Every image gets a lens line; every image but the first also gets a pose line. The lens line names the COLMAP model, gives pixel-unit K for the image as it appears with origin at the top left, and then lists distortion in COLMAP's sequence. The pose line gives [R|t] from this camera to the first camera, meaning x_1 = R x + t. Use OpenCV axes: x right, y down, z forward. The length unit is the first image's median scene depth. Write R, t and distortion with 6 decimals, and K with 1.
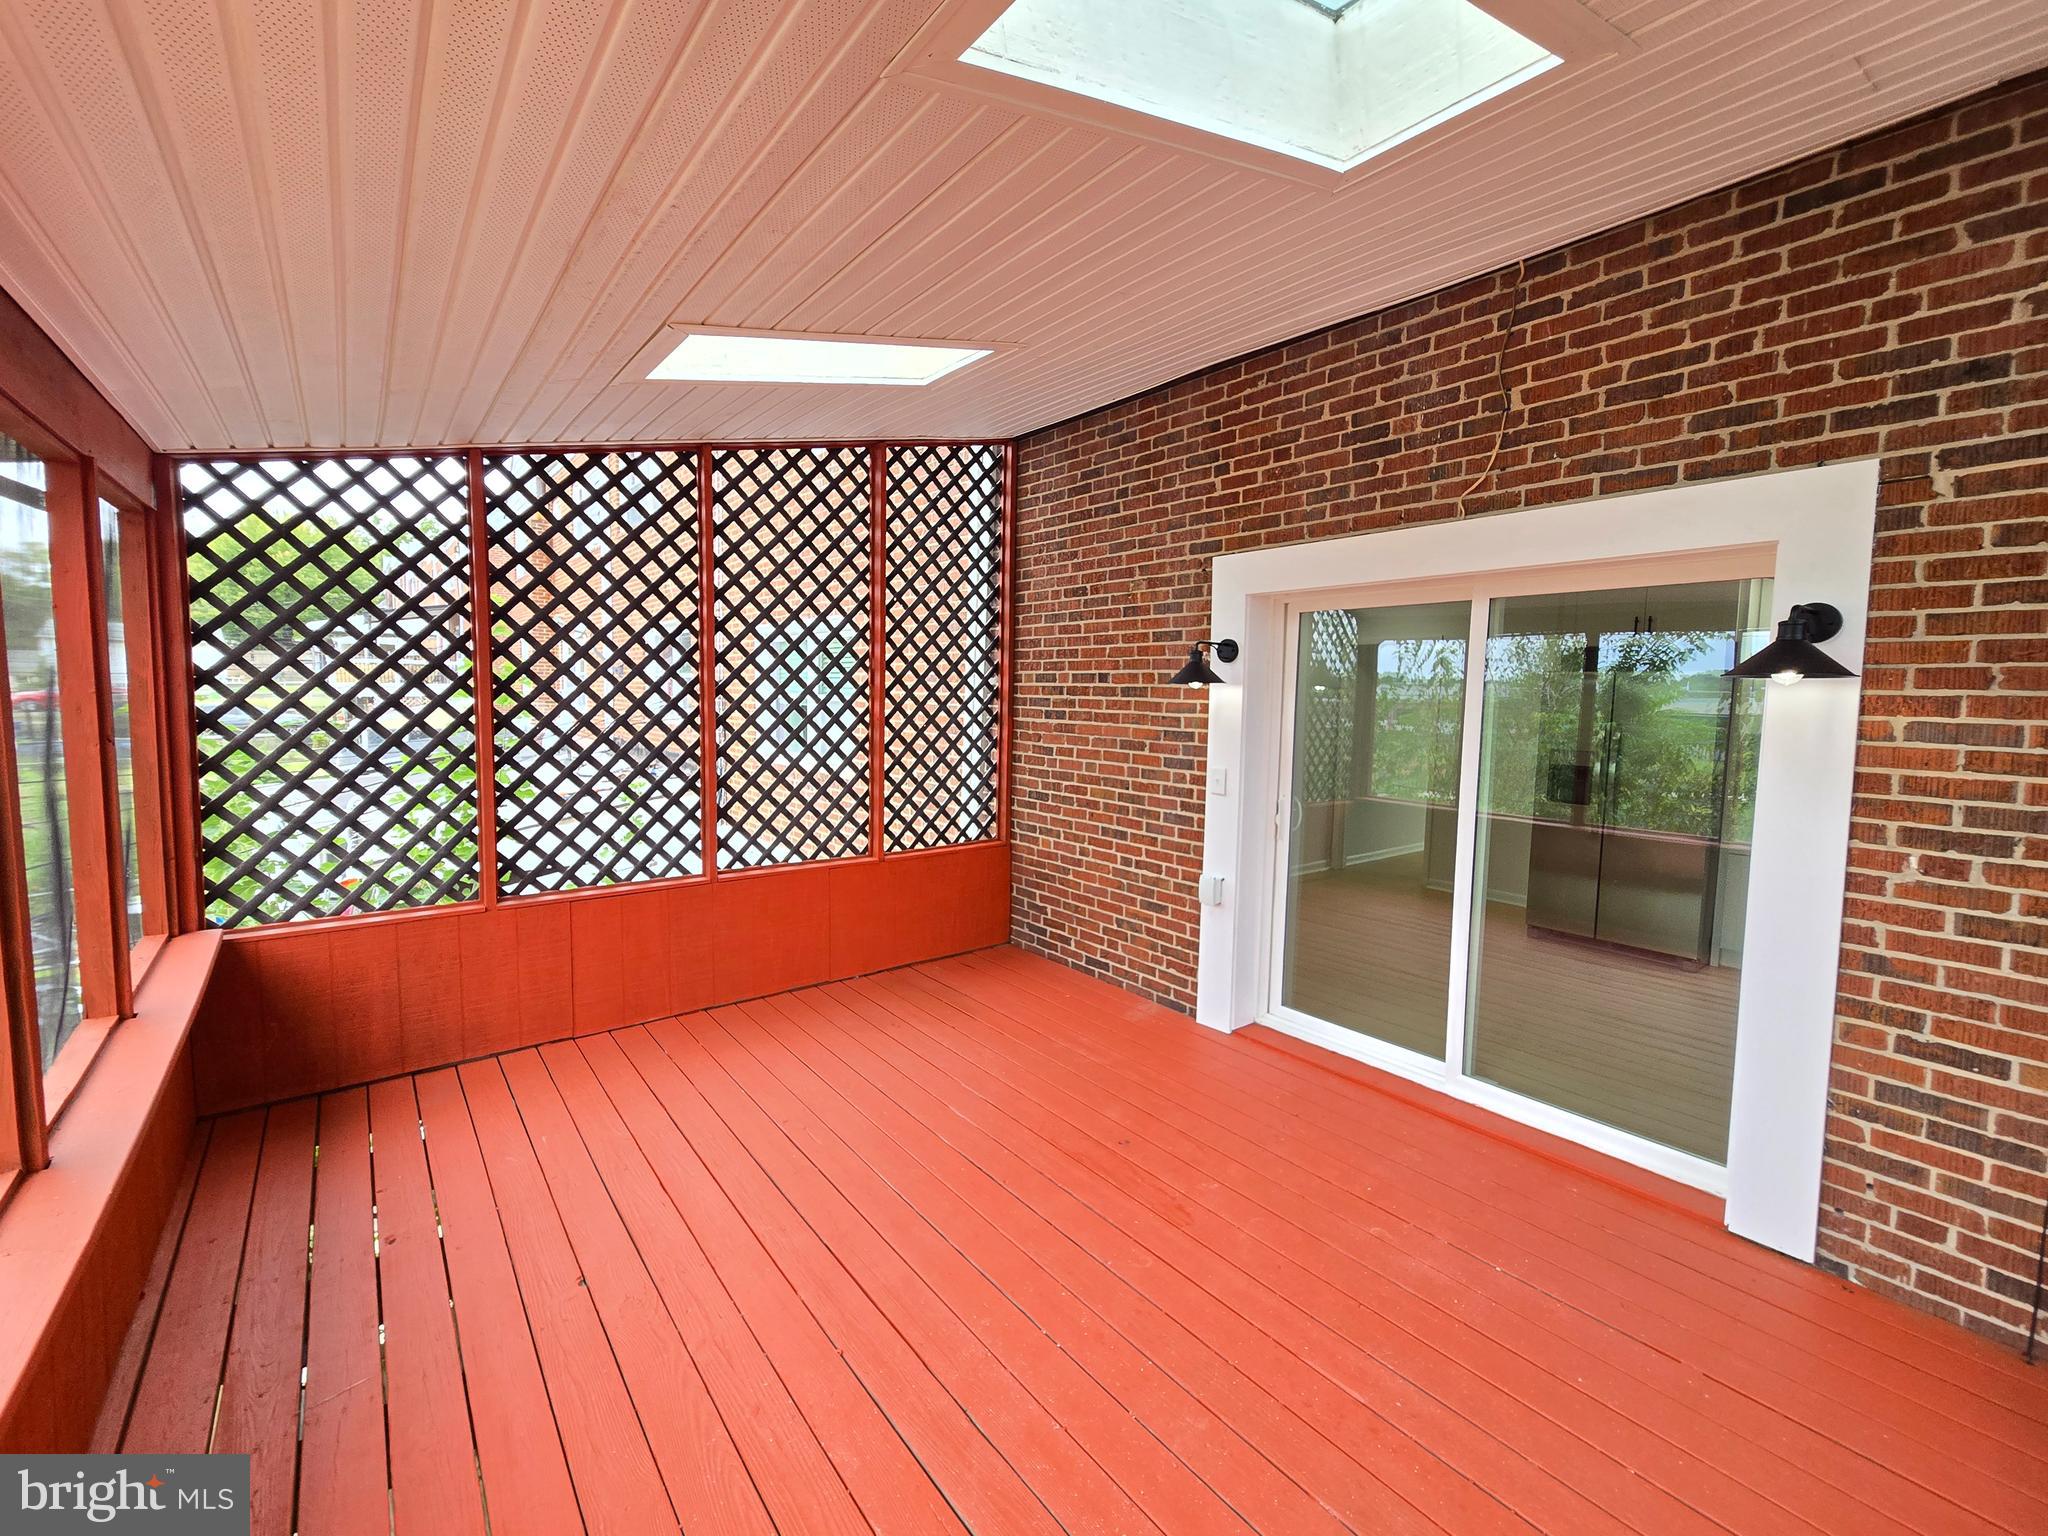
lens RADIAL K [[839.4, 0, 1017.5], [0, 839.4, 758.4], [0, 0, 1]] dist [0.002218, 0.000343]
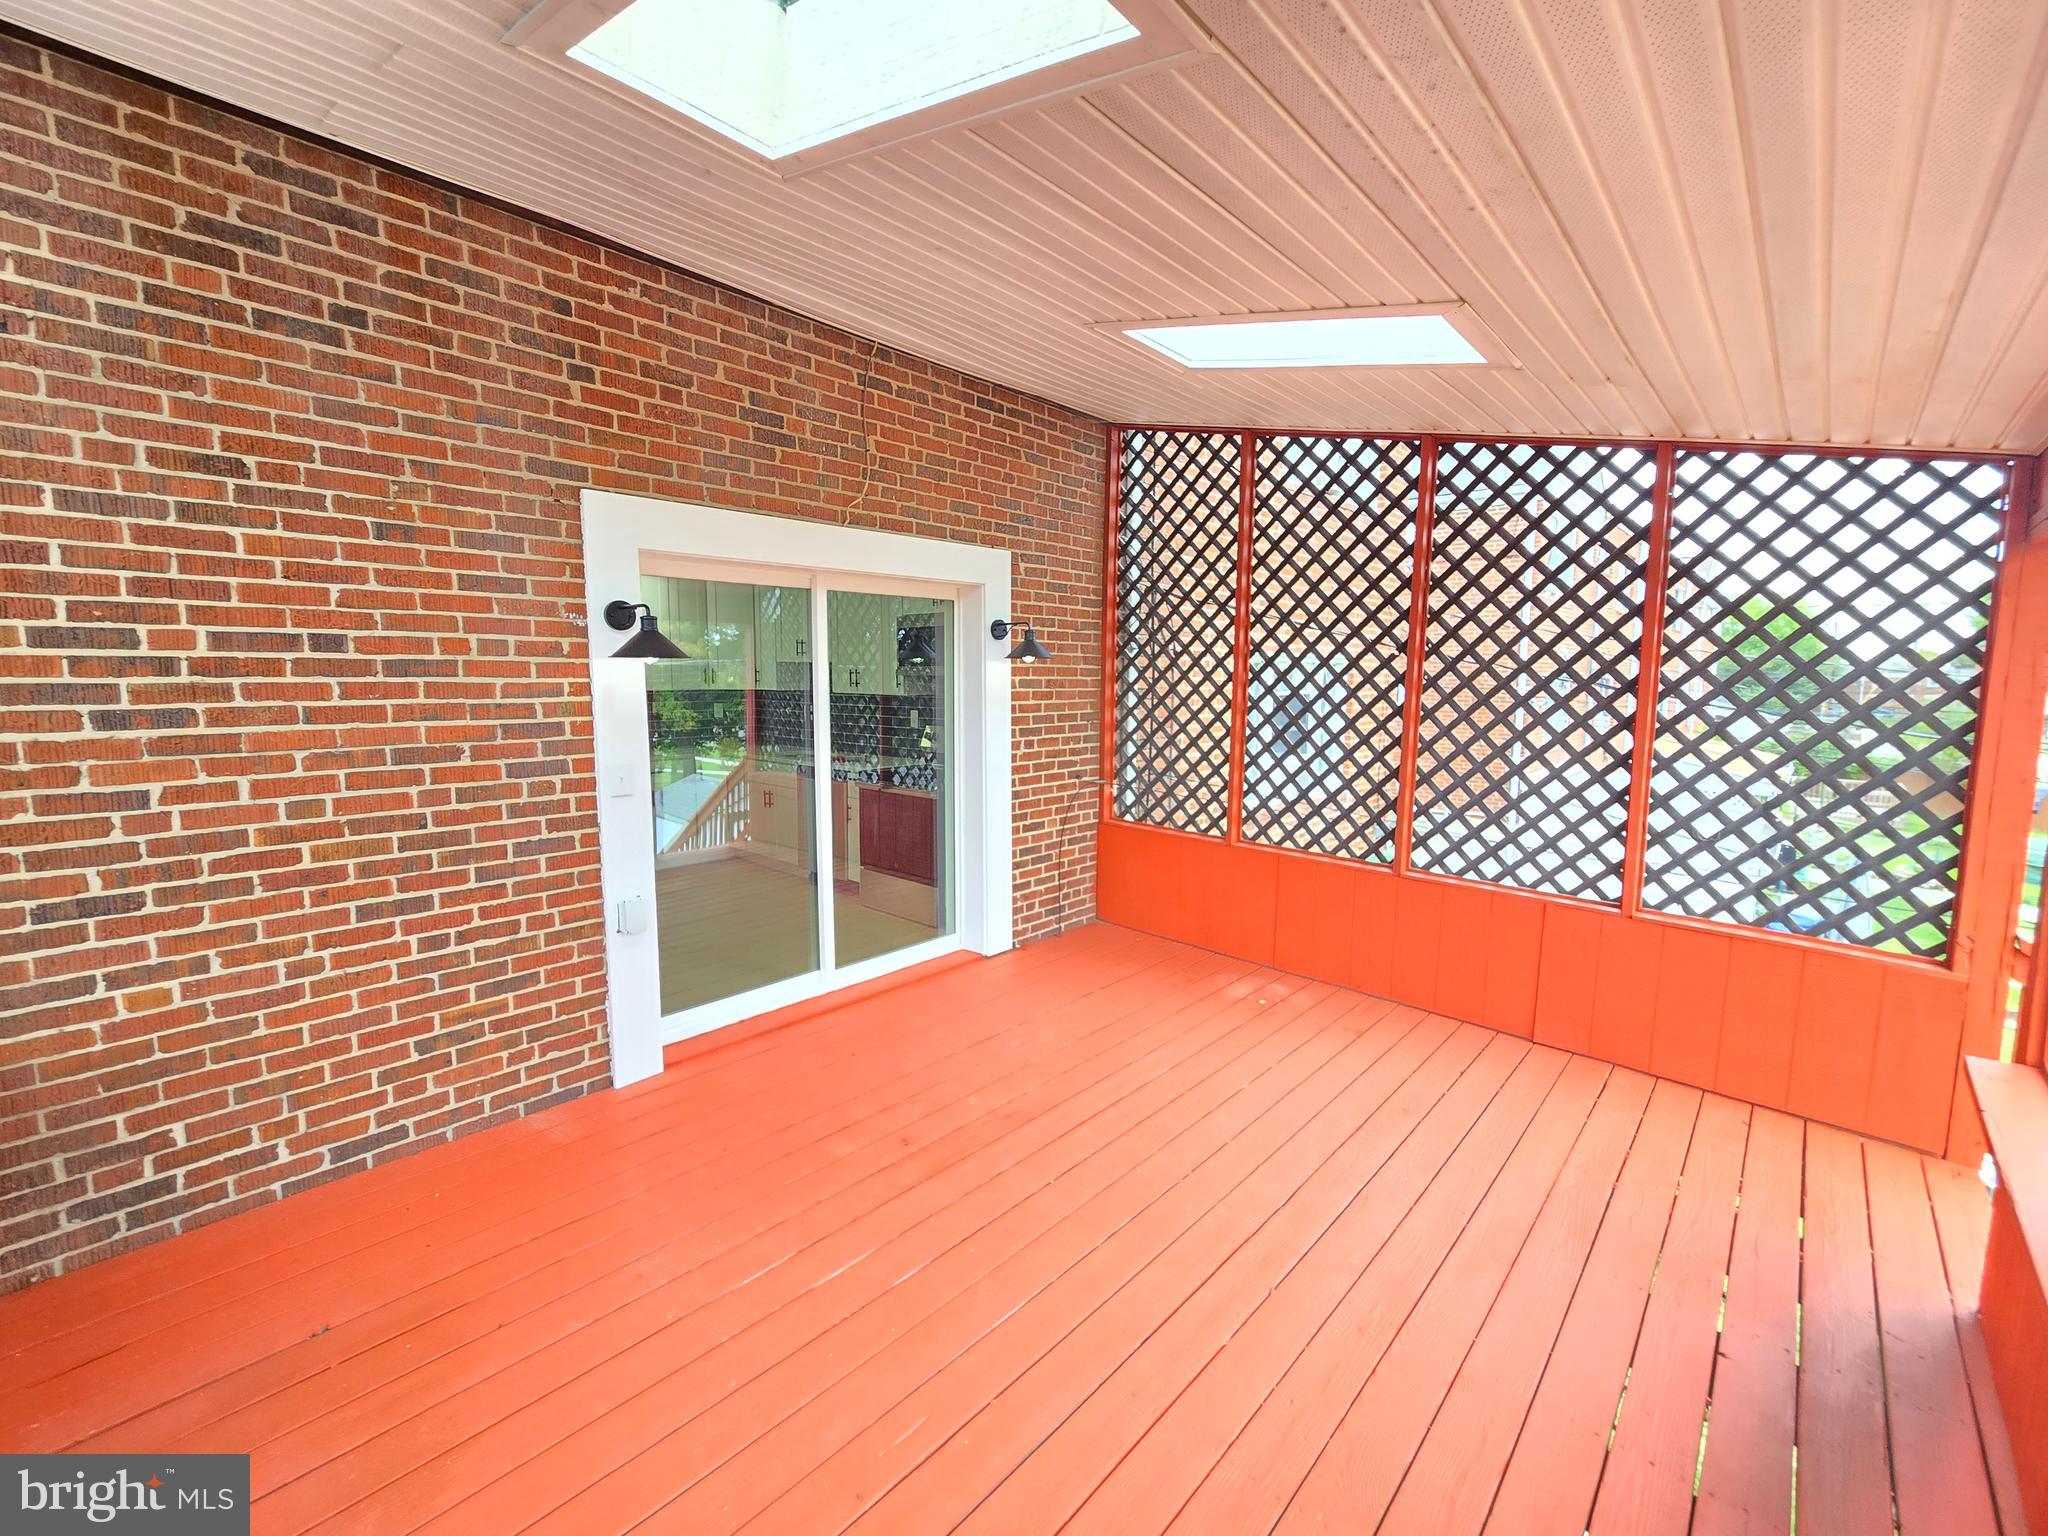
lens RADIAL K [[839.4, 0, 1017.5], [0, 839.4, 758.4], [0, 0, 1]] dist [0.002218, 0.000343]
pose [[-0.144120, -0.123307, 0.981848, -0.683142], [0.069989, 0.988451, 0.134410, -0.084244], [-0.987082, 0.088089, -0.133825, 0.841993]]
